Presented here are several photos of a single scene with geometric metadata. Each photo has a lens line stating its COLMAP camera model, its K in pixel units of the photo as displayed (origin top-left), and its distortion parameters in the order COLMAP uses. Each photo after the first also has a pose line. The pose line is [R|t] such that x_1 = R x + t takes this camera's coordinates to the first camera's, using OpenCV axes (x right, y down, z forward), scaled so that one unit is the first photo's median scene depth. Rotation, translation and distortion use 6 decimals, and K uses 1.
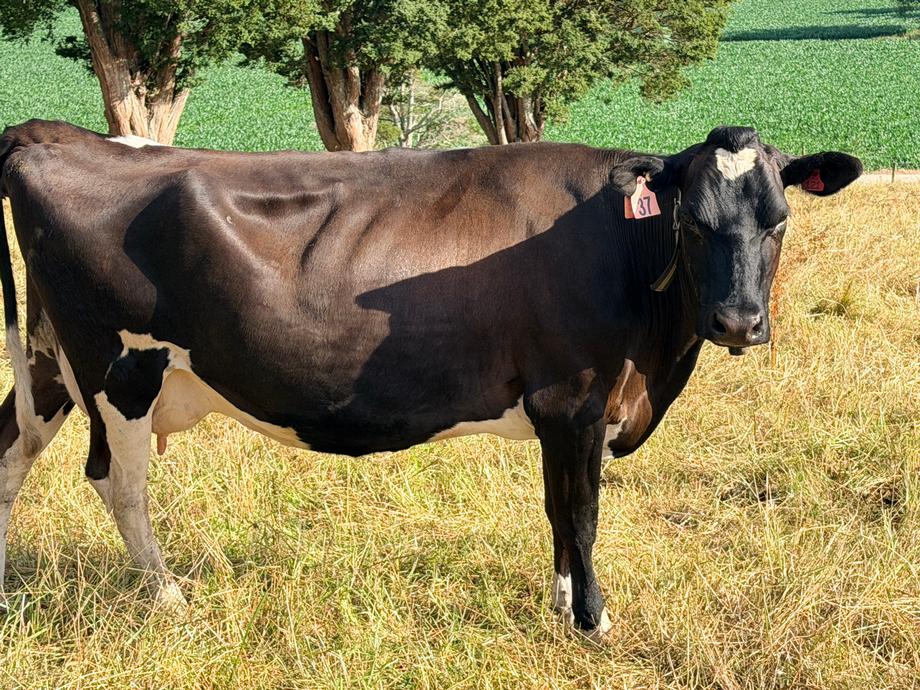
lens RADIAL K [[2088.5, 0, 460.1], [0, 2088.5, 345.2], [0, 0, 1]] dist [0.032829, 0.000000]
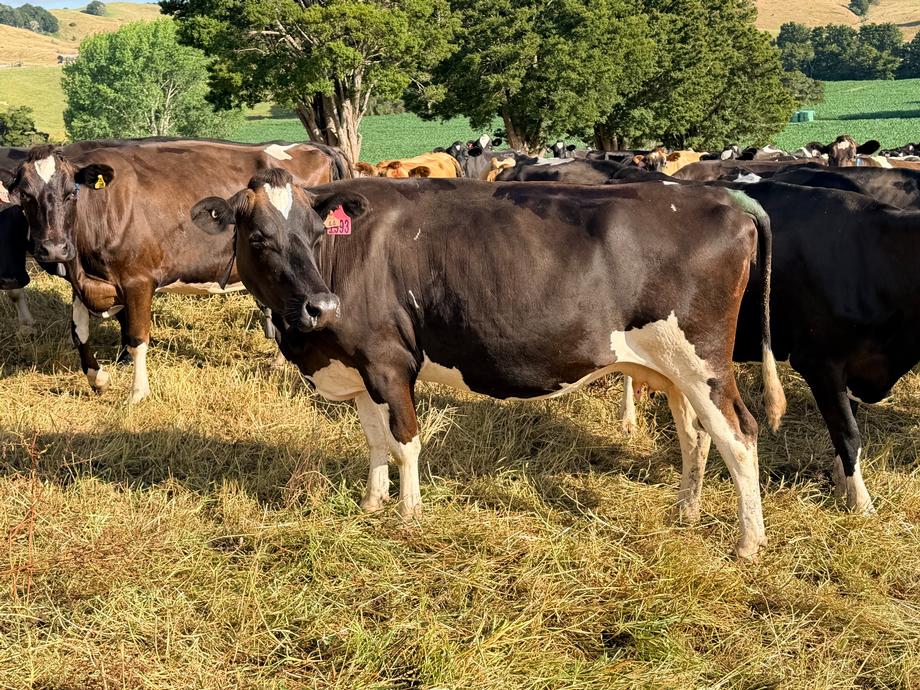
lens RADIAL K [[1235.0, 0, 459.9], [0, 1235.0, 344.3], [0, 0, 1]] dist [-0.003347, 0.000000]
pose [[0.980480, 0.010248, -0.196351, 0.056057], [-0.004221, 0.999508, 0.031089, 0.059216], [0.196573, -0.029653, 0.980041, -0.426380]]
